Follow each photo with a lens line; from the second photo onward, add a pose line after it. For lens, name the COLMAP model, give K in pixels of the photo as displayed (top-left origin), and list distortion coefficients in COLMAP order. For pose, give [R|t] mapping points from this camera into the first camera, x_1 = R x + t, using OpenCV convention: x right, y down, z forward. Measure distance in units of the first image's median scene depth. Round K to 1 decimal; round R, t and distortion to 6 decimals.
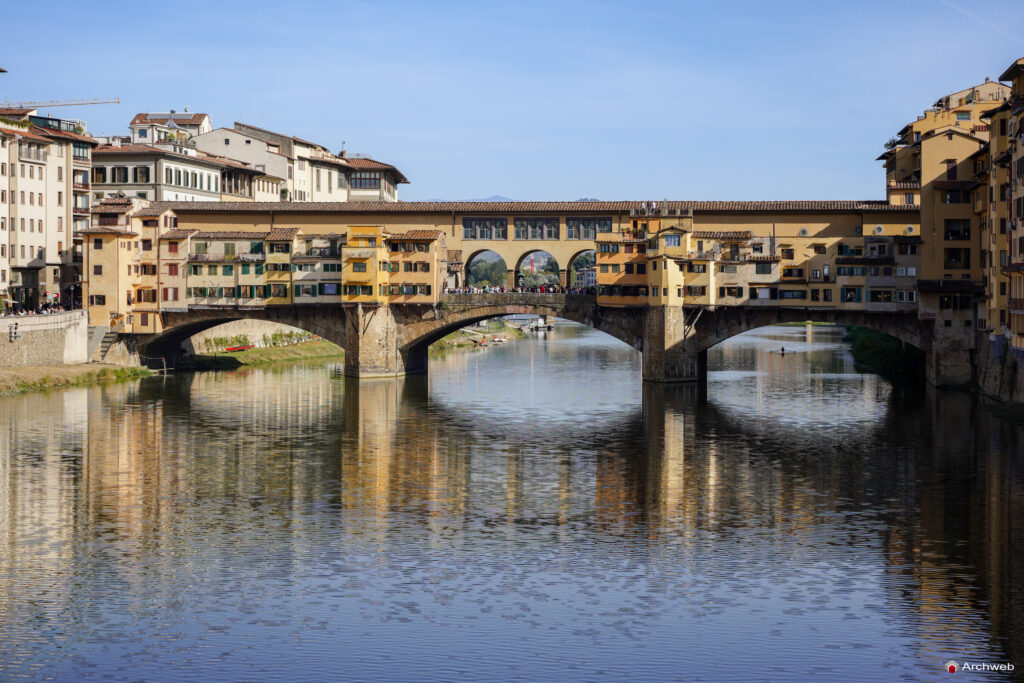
lens RADIAL K [[1964.0, 0, 533.3], [0, 1964.0, 297.9], [0, 0, 1]] dist [-0.045434, 0.062686]
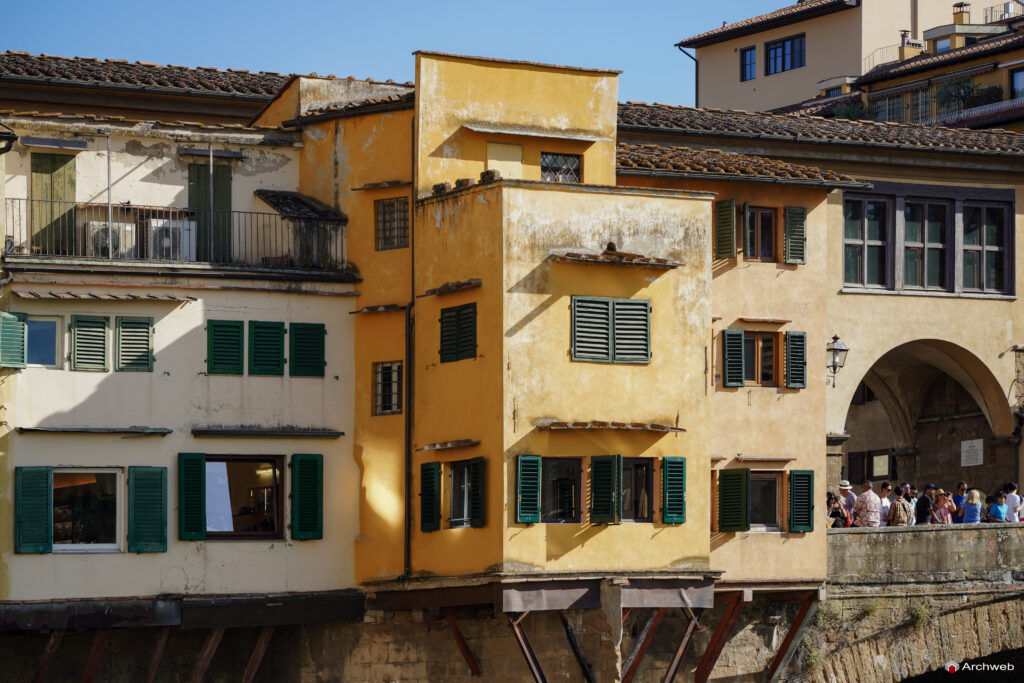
lens RADIAL K [[3251.5, 0, 512.4], [0, 3251.5, 505.8], [0, 0, 1]] dist [0.032038, 0.449993]
pose [[0.741757, 0.004239, 0.670655, -0.248471], [0.037274, 0.998174, -0.047535, 0.008161], [-0.669632, 0.060258, 0.740244, 0.811757]]
